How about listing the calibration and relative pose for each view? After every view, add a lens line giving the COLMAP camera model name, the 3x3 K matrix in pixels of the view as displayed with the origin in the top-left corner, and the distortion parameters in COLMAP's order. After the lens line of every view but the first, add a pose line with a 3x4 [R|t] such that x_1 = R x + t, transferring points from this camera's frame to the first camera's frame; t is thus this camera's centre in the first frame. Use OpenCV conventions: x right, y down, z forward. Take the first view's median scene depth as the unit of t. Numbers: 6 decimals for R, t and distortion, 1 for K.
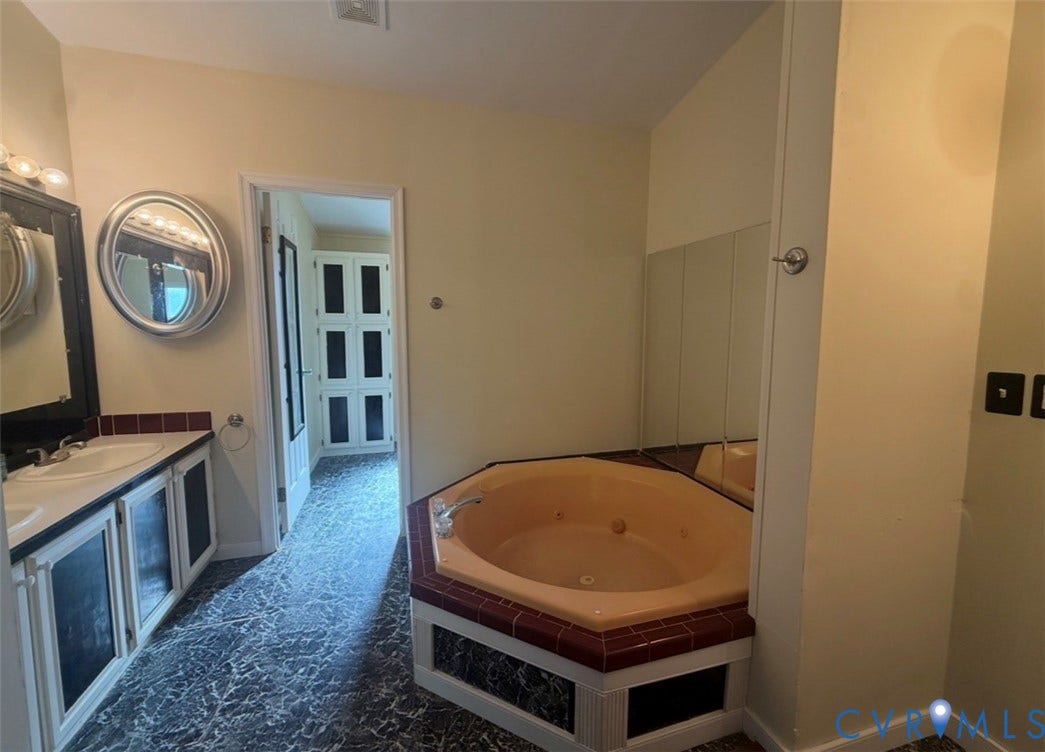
lens RADIAL K [[421.4, 0, 517.5], [0, 421.4, 369.8], [0, 0, 1]] dist [0.000187, 0.000567]
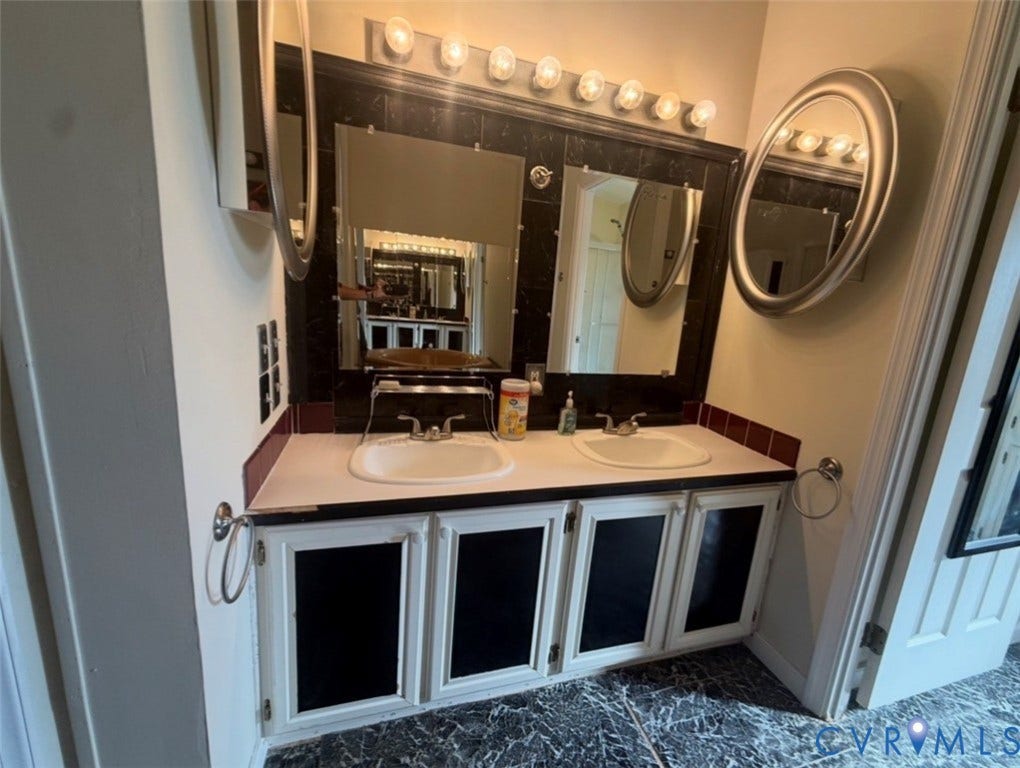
lens RADIAL K [[423.3, 0, 507.6], [0, 423.3, 386.5], [0, 0, 1]] dist [-0.000120, 0.000263]
pose [[0.020951, 0.204435, -0.978656, -0.160575], [-0.176327, 0.964282, 0.197657, -0.027284], [0.984109, 0.168423, 0.056250, 0.597008]]
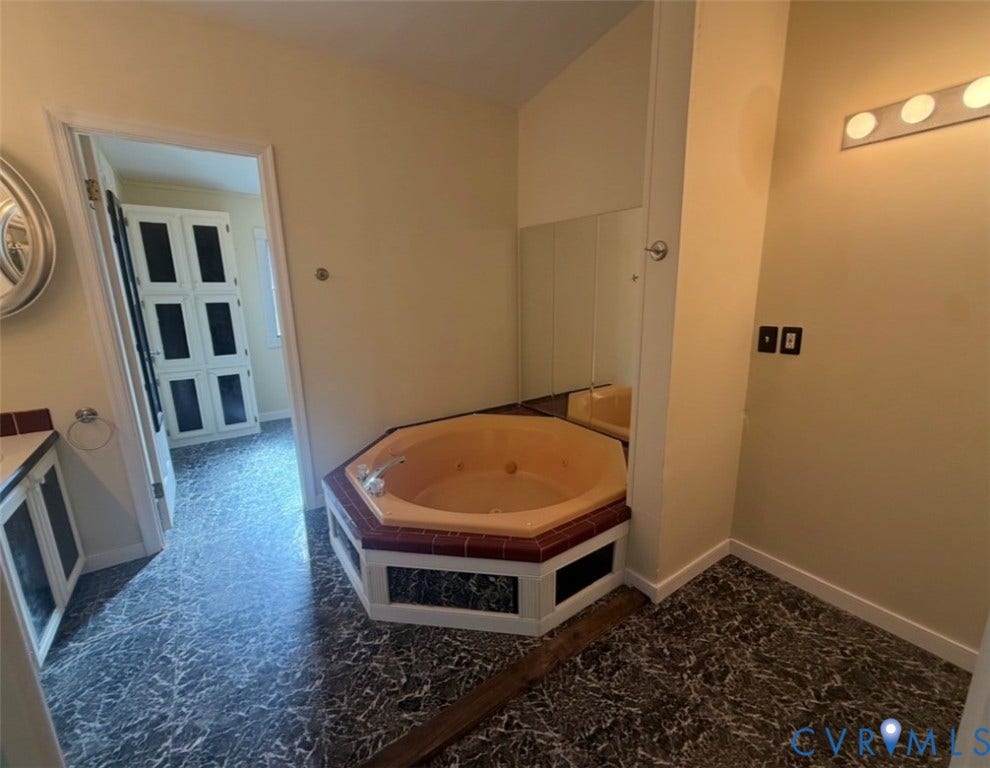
lens RADIAL K [[420.4, 0, 505.2], [0, 420.4, 383.9], [0, 0, 1]] dist [0.001158, 0.000593]
pose [[0.943066, -0.086486, 0.321165, -0.157611], [0.047451, 0.990709, 0.127453, -0.014347], [-0.329204, -0.104957, 0.938407, -0.091648]]
